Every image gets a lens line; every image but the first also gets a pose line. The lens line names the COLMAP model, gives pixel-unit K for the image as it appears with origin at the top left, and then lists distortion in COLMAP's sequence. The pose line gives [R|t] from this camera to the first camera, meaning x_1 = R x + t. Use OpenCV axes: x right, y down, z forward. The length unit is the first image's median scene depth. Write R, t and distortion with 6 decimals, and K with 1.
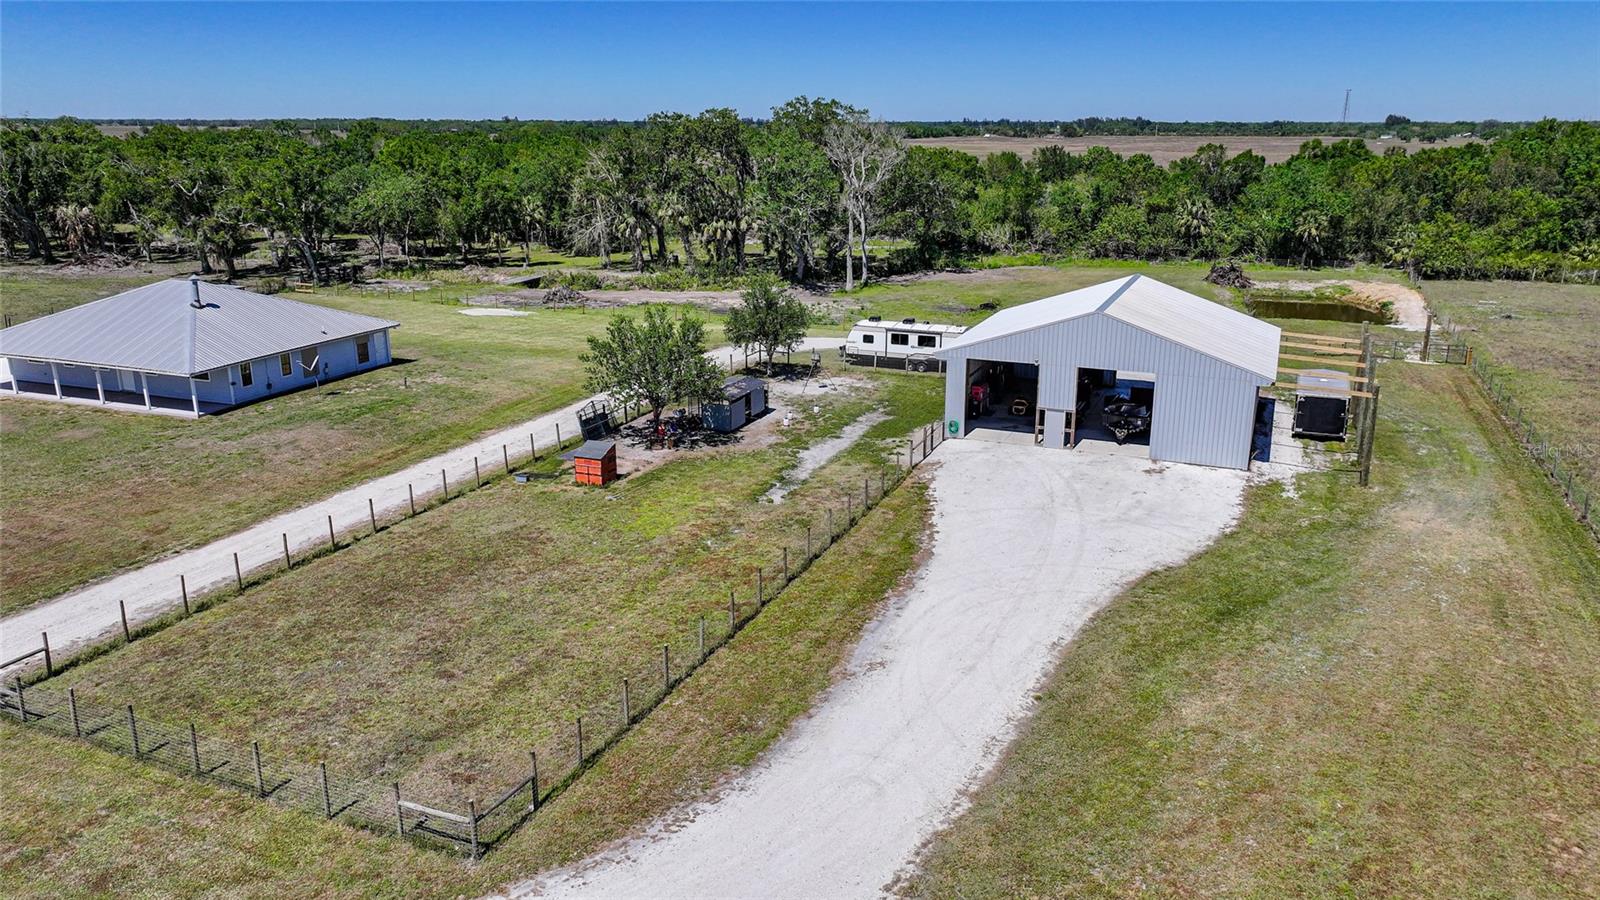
lens RADIAL K [[1111.0, 0, 806.6], [0, 1111.0, 457.0], [0, 0, 1]] dist [0.003586, 0.008938]
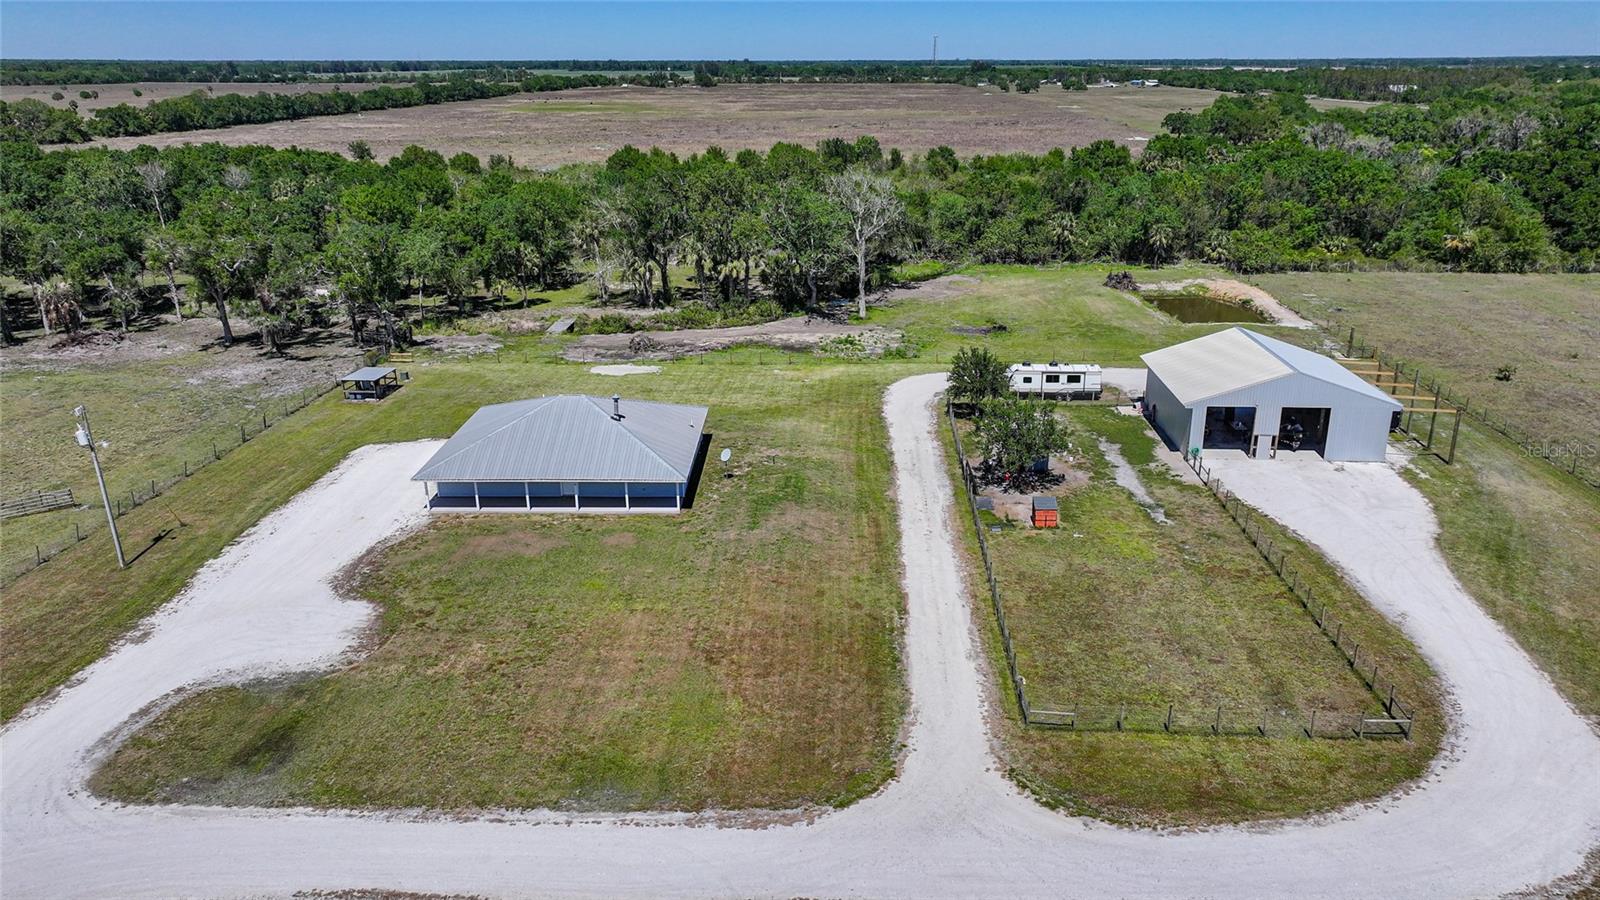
lens RADIAL K [[1111.0, 0, 803.3], [0, 1111.0, 453.2], [0, 0, 1]] dist [0.003586, 0.008938]
pose [[0.941251, -0.116872, 0.316840, -0.837300], [0.101240, 0.992709, 0.065422, -0.176332], [-0.322176, -0.029502, 0.946220, -0.243240]]
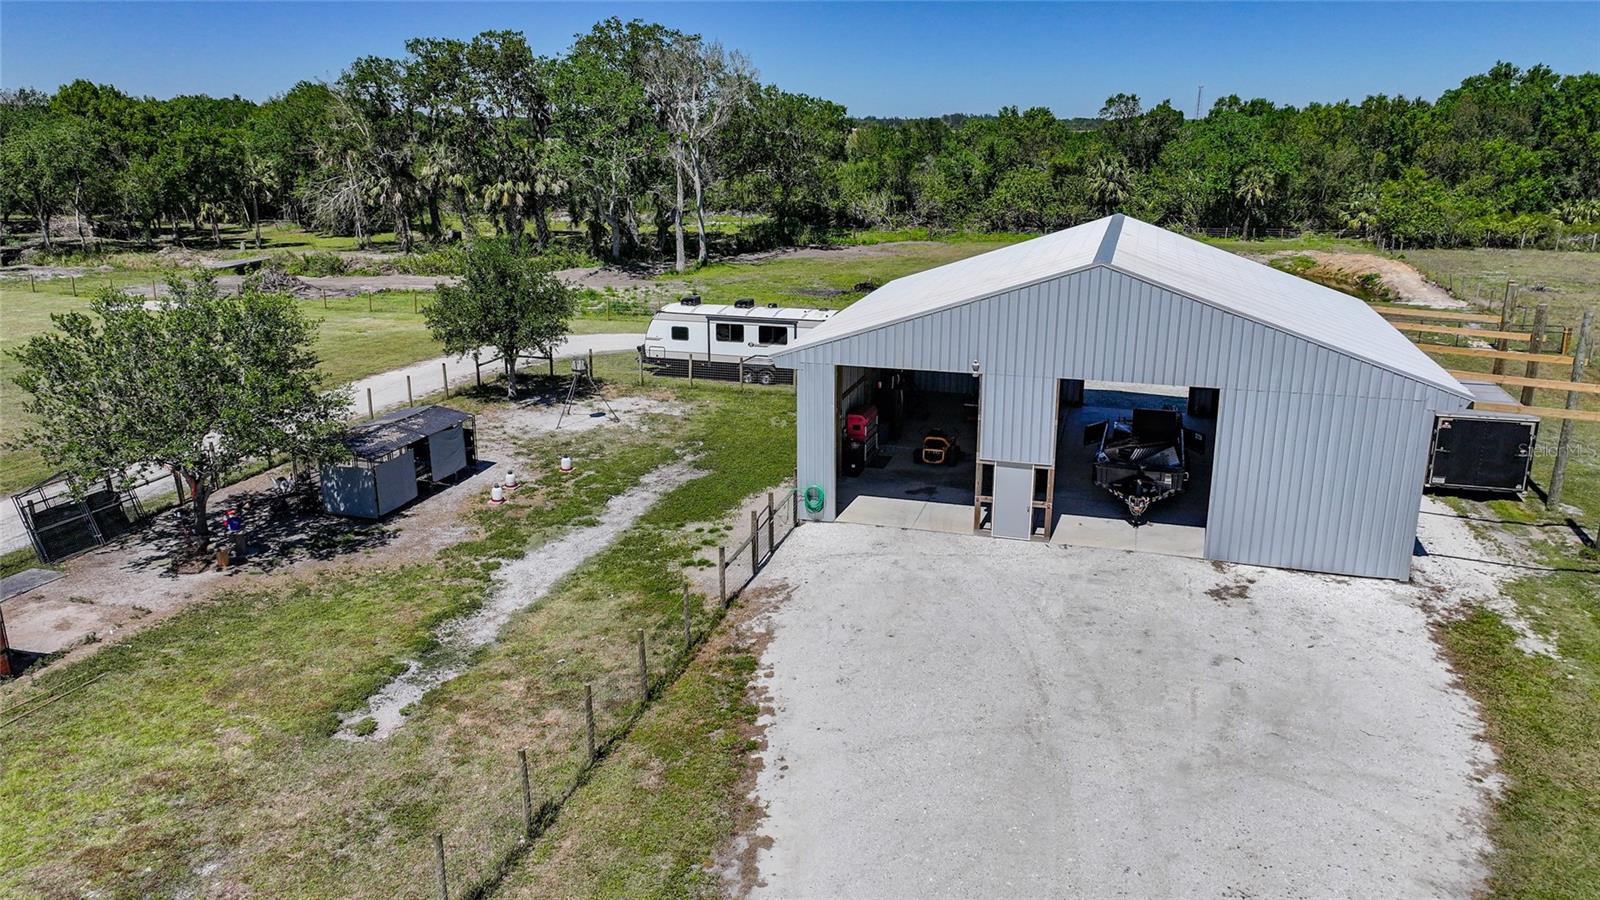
lens RADIAL K [[1111.0, 0, 809.2], [0, 1111.0, 456.7], [0, 0, 1]] dist [0.003586, 0.008938]
pose [[0.993327, -0.031969, 0.110814, 0.074191], [0.031913, 0.999488, 0.002280, -0.048004], [-0.110830, 0.001272, 0.993839, 0.494913]]
